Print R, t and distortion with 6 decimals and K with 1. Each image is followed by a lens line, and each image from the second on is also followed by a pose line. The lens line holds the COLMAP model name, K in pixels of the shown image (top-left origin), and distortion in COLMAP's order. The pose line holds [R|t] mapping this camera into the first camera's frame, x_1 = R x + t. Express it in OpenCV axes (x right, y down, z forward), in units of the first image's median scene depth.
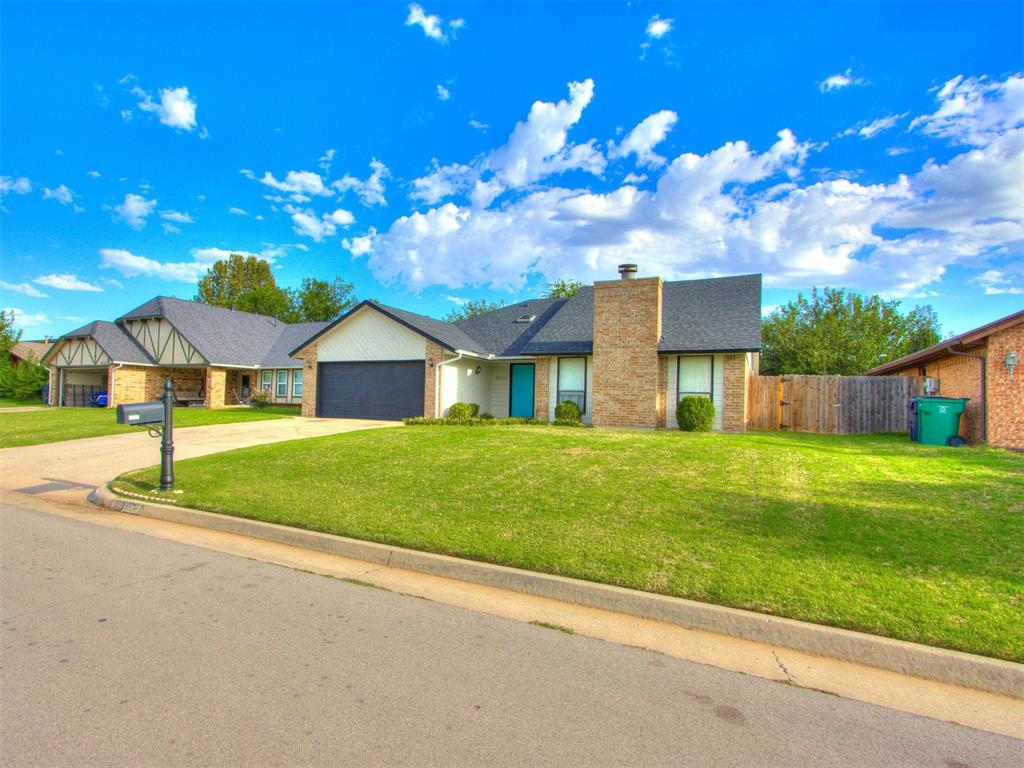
lens RADIAL K [[521.5, 0, 513.3], [0, 521.5, 379.5], [0, 0, 1]] dist [0.003817, 0.000965]
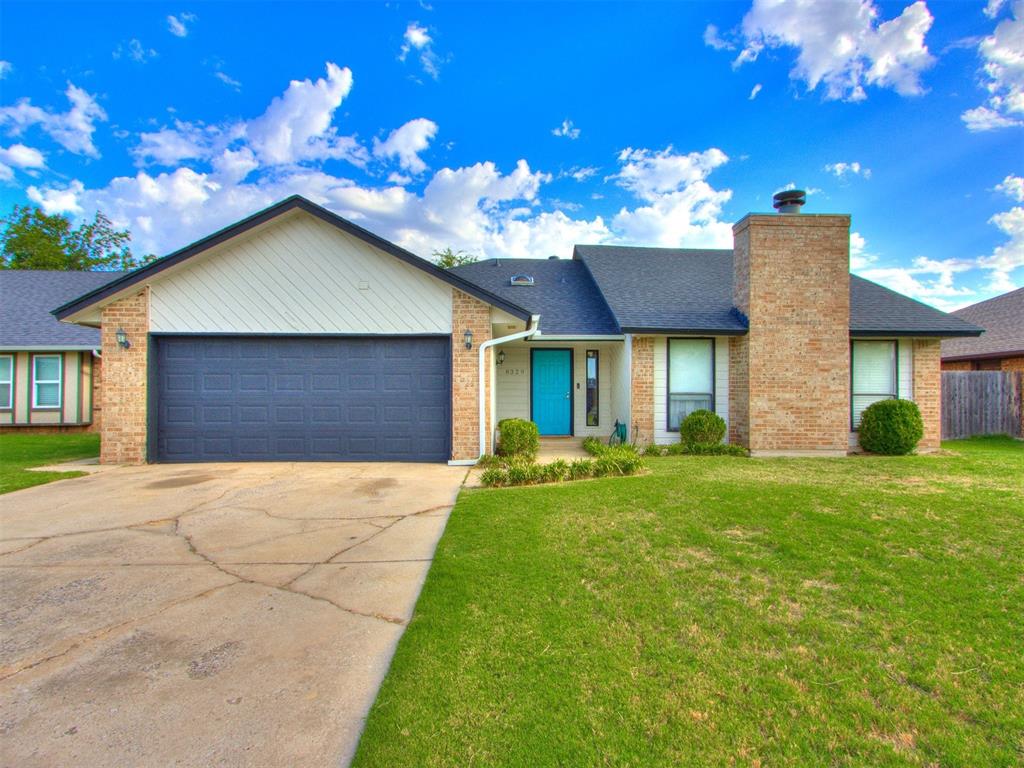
lens RADIAL K [[522.2, 0, 562.0], [0, 522.2, 399.6], [0, 0, 1]] dist [0.002568, 0.000769]
pose [[0.892845, -0.021577, 0.449847, -0.306556], [-0.001609, 0.998692, 0.051096, -0.002148], [-0.450362, -0.046345, 0.891643, 0.533398]]
